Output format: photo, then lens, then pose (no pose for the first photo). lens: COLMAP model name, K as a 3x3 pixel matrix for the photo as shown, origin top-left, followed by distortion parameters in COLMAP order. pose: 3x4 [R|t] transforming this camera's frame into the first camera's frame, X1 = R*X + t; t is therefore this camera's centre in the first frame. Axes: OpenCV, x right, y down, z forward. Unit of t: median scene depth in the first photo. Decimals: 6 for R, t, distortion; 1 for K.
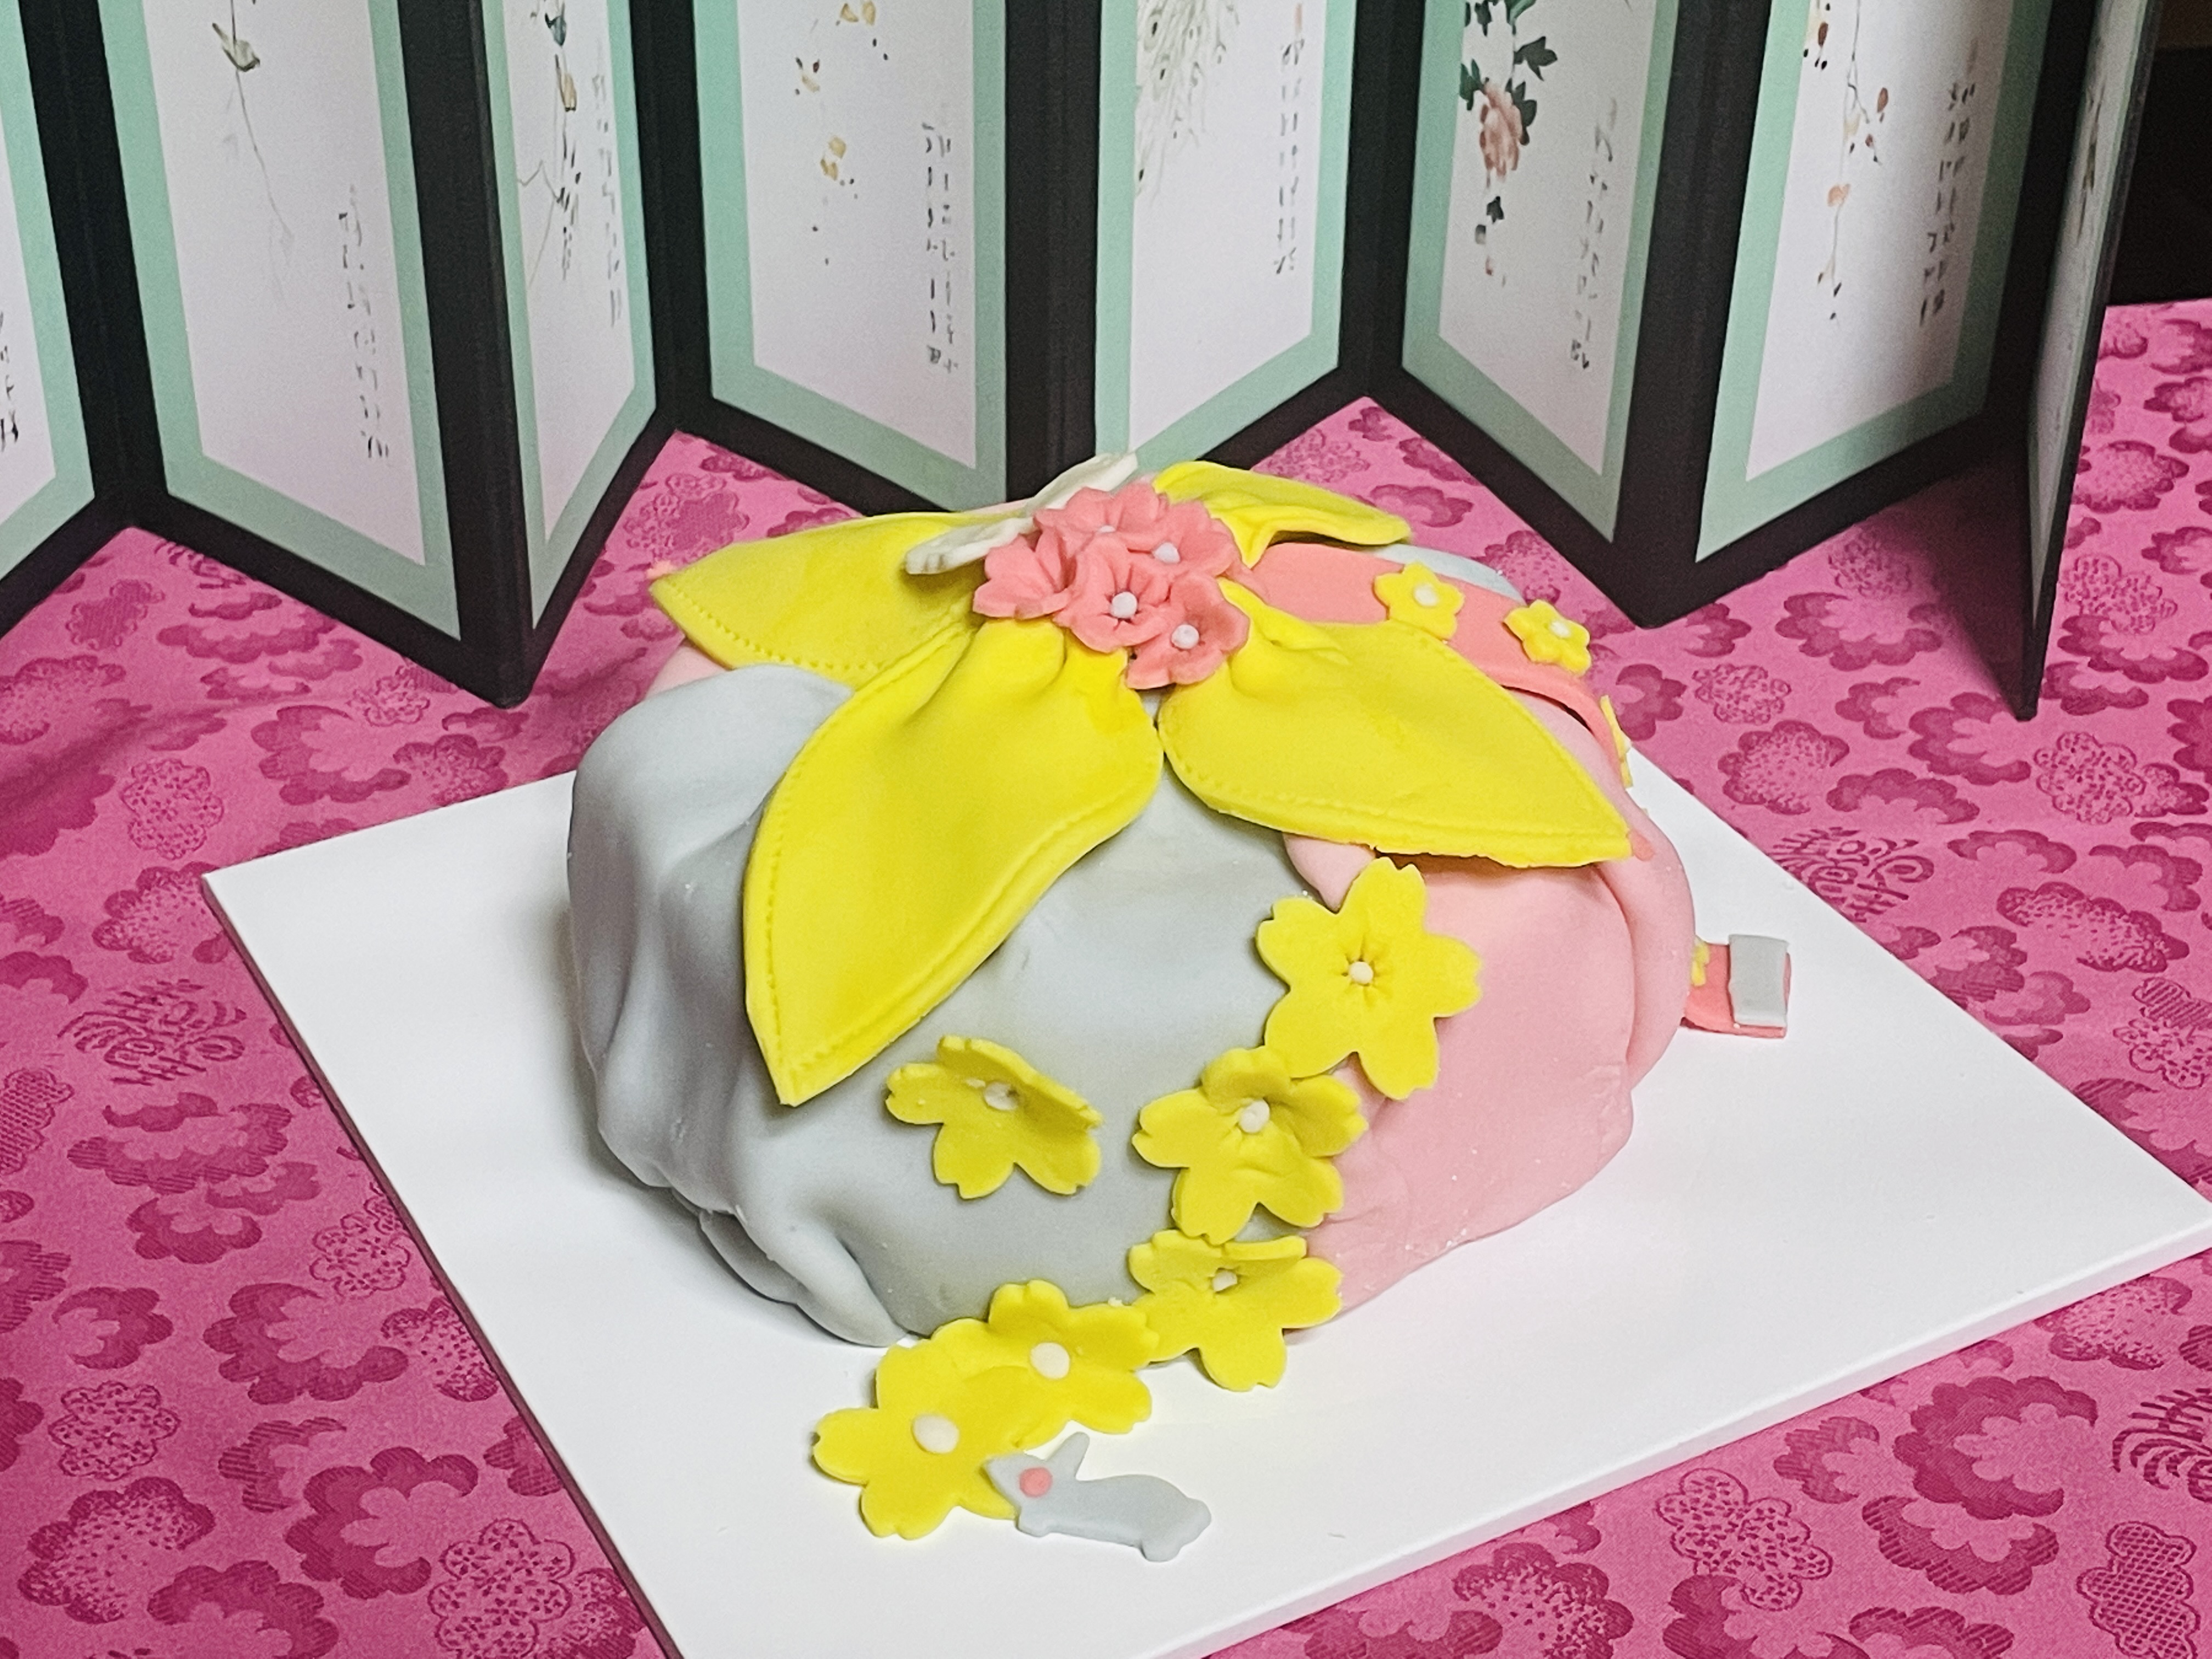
lens RADIAL K [[3739.1, 0, 1099.7], [0, 3739.1, 828.3], [0, 0, 1]] dist [0.079353, 0.000000]
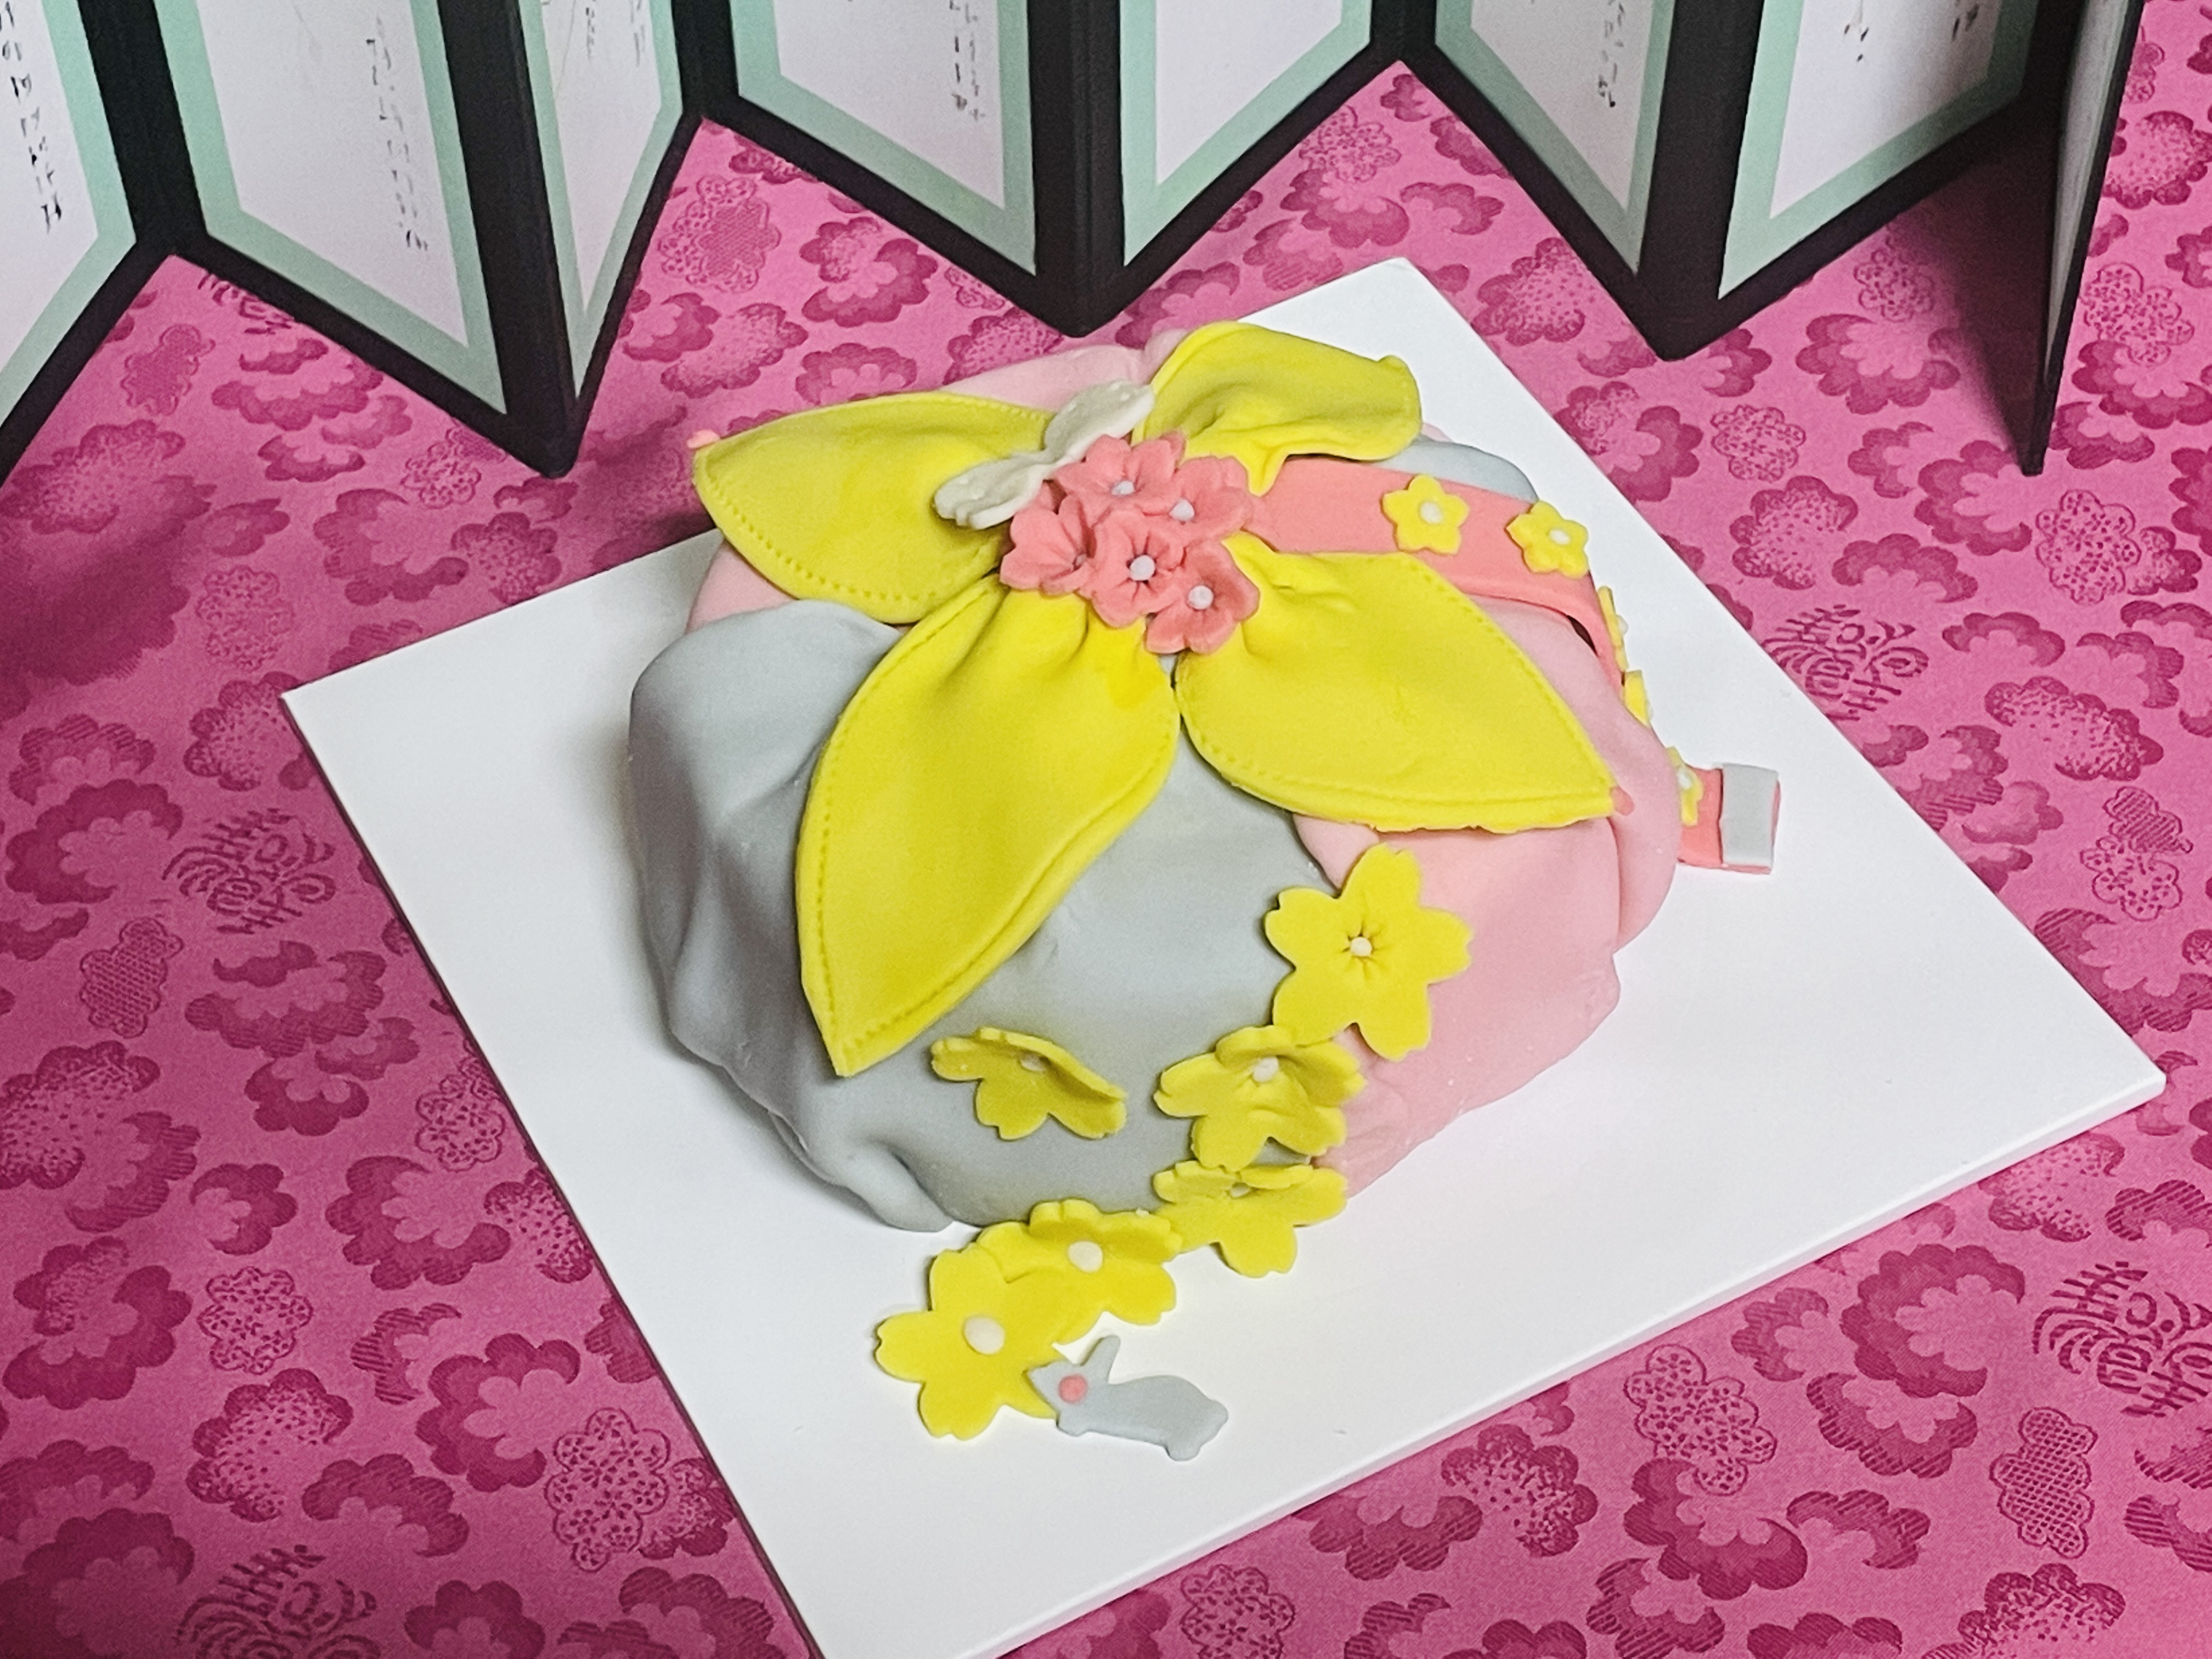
lens RADIAL K [[4059.0, 0, 1111.1], [0, 4059.0, 830.5], [0, 0, 1]] dist [0.091579, 0.000000]
pose [[0.999733, -0.012697, -0.019285, 0.018302], [0.017337, 0.964433, 0.263758, -0.281462], [0.015250, -0.264022, 0.964396, -0.126196]]
